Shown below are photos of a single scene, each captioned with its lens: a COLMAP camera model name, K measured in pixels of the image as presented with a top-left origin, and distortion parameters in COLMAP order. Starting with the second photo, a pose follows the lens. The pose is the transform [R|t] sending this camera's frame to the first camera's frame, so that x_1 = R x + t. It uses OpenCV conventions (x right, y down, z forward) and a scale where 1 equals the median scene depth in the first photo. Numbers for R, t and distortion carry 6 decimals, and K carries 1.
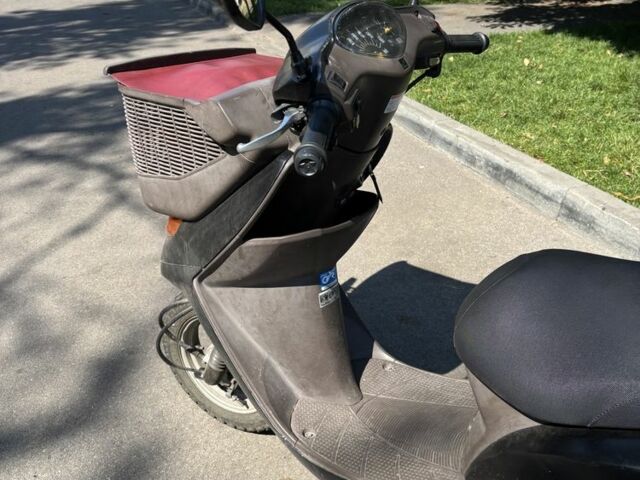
lens RADIAL K [[699.1, 0, 299.1], [0, 699.1, 239.7], [0, 0, 1]] dist [0.002461, 0.005841]
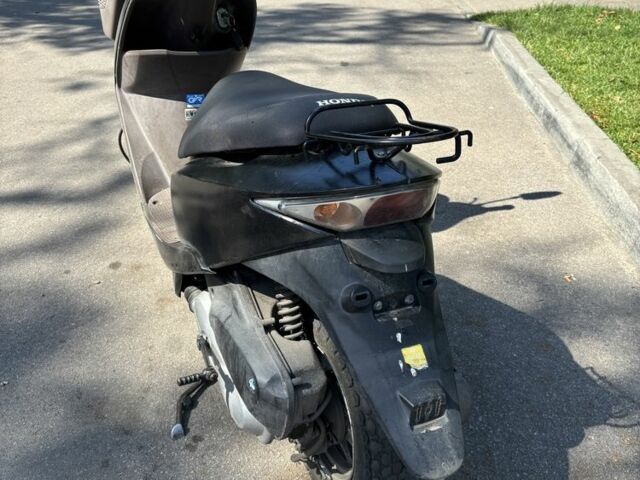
lens RADIAL K [[699.1, 0, 299.1], [0, 699.1, 239.7], [0, 0, 1]] dist [0.002461, 0.005841]
pose [[0.907751, 0.240419, -0.343782, 0.658125], [-0.225342, 0.970668, 0.083812, 0.136423], [0.353849, 0.001388, 0.935302, -0.200415]]
